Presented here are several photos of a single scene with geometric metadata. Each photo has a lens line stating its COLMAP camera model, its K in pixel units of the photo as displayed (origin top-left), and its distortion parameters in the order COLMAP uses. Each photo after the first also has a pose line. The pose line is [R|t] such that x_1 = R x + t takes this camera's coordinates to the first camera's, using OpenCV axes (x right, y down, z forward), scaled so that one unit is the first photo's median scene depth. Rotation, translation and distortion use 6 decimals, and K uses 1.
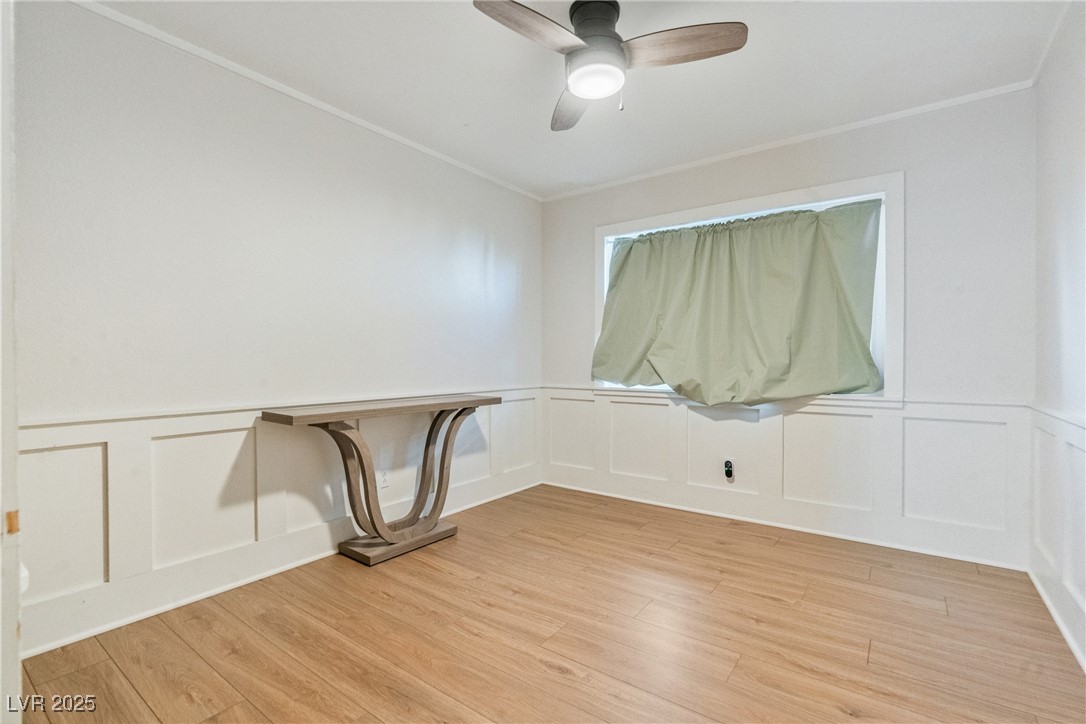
lens RADIAL K [[496.8, 0, 543.0], [0, 496.8, 362.0], [0, 0, 1]] dist [-0.002837, -0.000233]
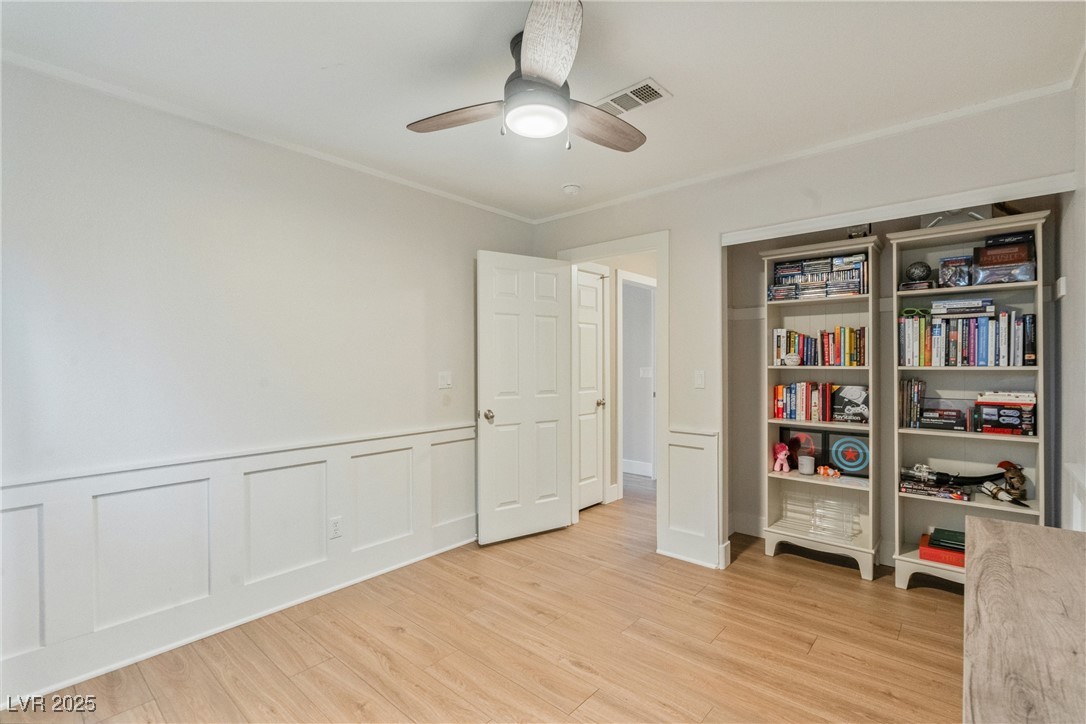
lens RADIAL K [[496.8, 0, 543.0], [0, 496.8, 362.0], [0, 0, 1]] dist [-0.002837, -0.000233]
pose [[-0.996238, 0.004851, 0.086520, 0.017298], [0.005179, 0.999980, 0.003564, -0.133683], [-0.086501, 0.003998, -0.996244, 2.154928]]
